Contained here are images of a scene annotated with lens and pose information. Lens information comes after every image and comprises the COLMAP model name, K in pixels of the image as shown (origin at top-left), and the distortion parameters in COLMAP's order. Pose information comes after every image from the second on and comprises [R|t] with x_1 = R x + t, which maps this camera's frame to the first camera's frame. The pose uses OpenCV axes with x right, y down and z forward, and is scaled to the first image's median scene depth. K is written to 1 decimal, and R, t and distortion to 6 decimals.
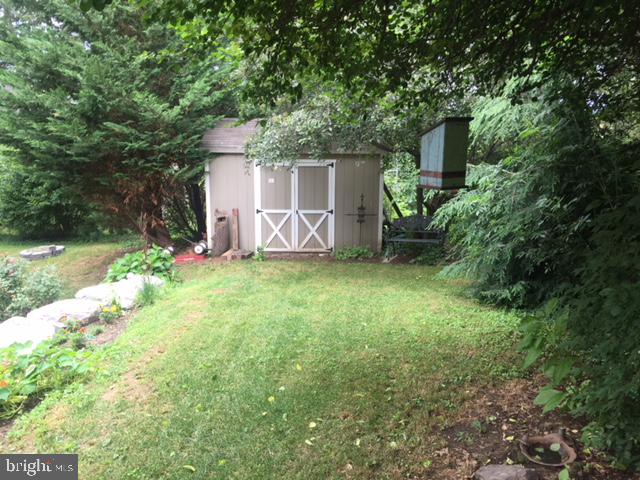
lens RADIAL K [[545.7, 0, 316.2], [0, 545.7, 239.4], [0, 0, 1]] dist [0.046181, -0.056686]
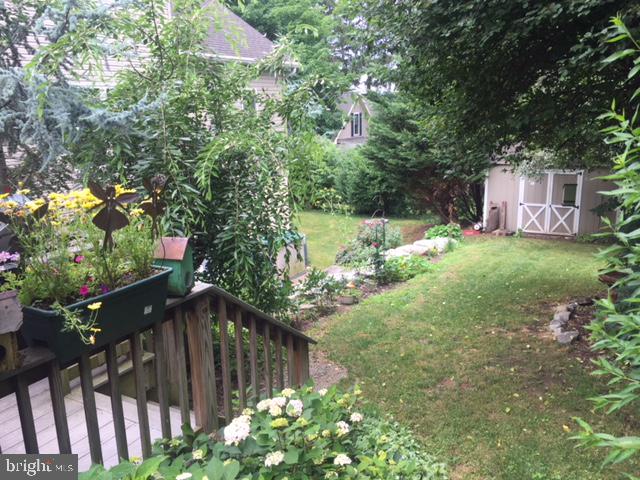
lens RADIAL K [[545.7, 0, 315.2], [0, 545.7, 237.6], [0, 0, 1]] dist [0.046181, -0.056686]
pose [[0.880427, 0.083395, -0.466791, 0.101726], [-0.070298, 0.996491, 0.045440, 0.009356], [0.468942, -0.007192, 0.883199, -0.551374]]
